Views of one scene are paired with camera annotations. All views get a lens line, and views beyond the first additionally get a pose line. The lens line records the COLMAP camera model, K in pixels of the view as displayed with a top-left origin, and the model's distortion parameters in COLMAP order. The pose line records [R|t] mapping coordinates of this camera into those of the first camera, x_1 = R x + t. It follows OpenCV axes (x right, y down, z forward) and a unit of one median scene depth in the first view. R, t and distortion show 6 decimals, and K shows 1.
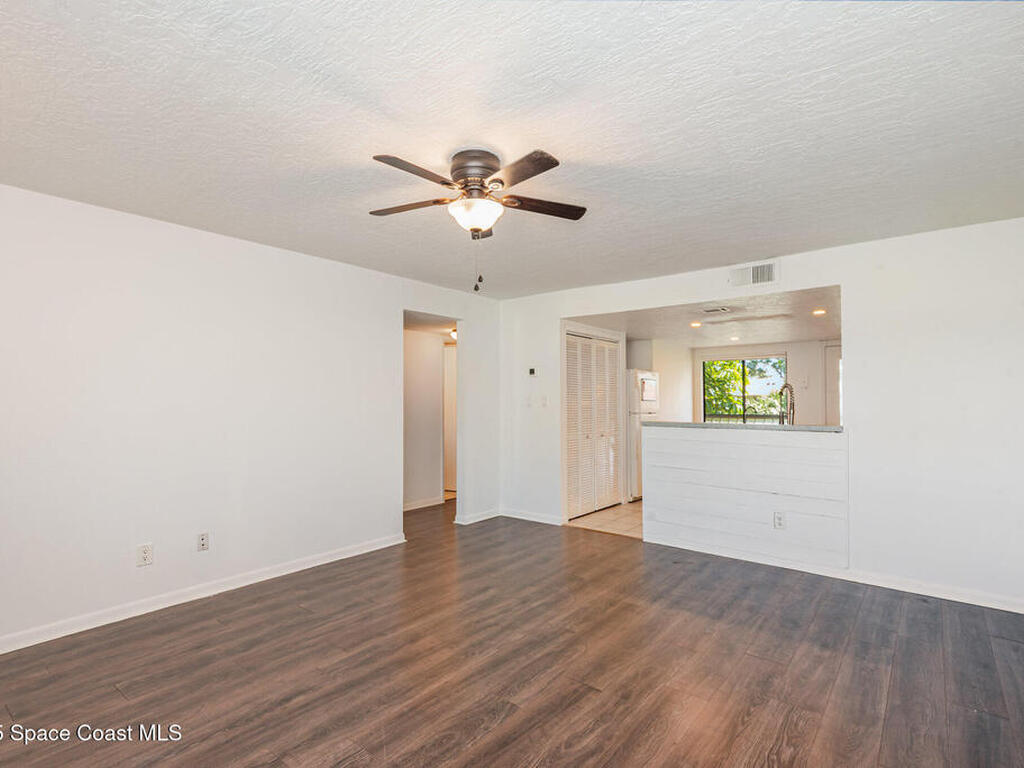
lens RADIAL K [[523.5, 0, 511.4], [0, 523.5, 385.4], [0, 0, 1]] dist [0.017467, -0.004423]
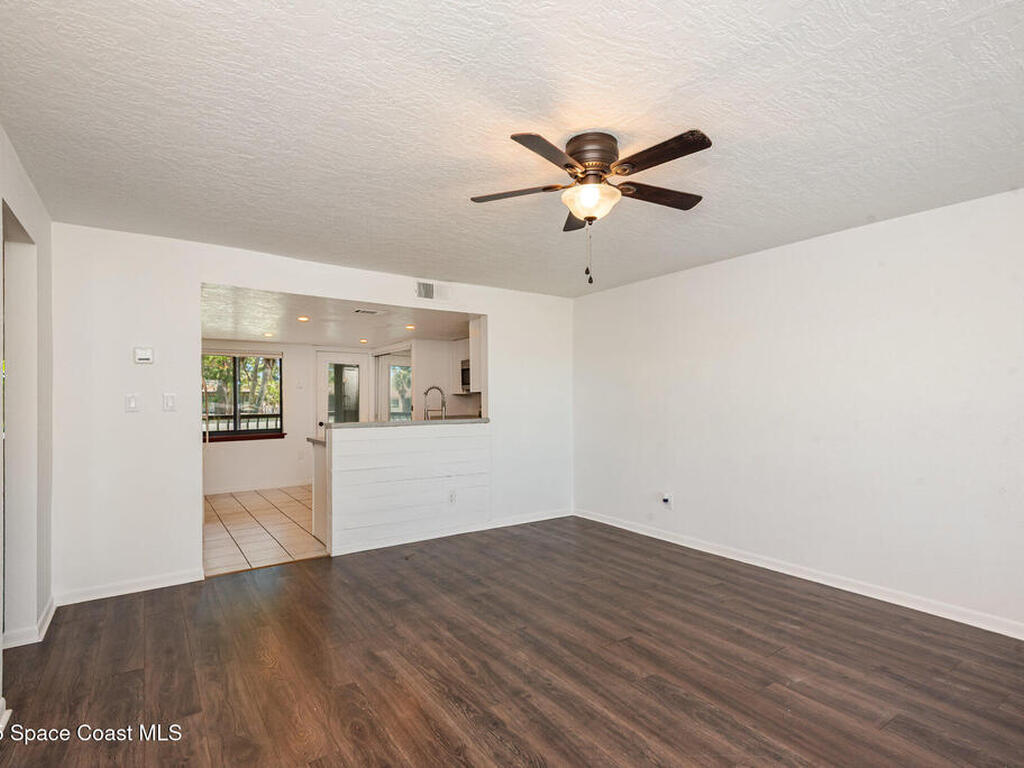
lens RADIAL K [[523.5, 0, 510.0], [0, 523.5, 389.6], [0, 0, 1]] dist [0.017467, -0.004423]
pose [[0.283250, 0.007513, 0.959017, -0.822840], [-0.022237, 0.999752, -0.001264, 0.006369], [-0.958788, -0.020967, 0.283347, 0.701705]]
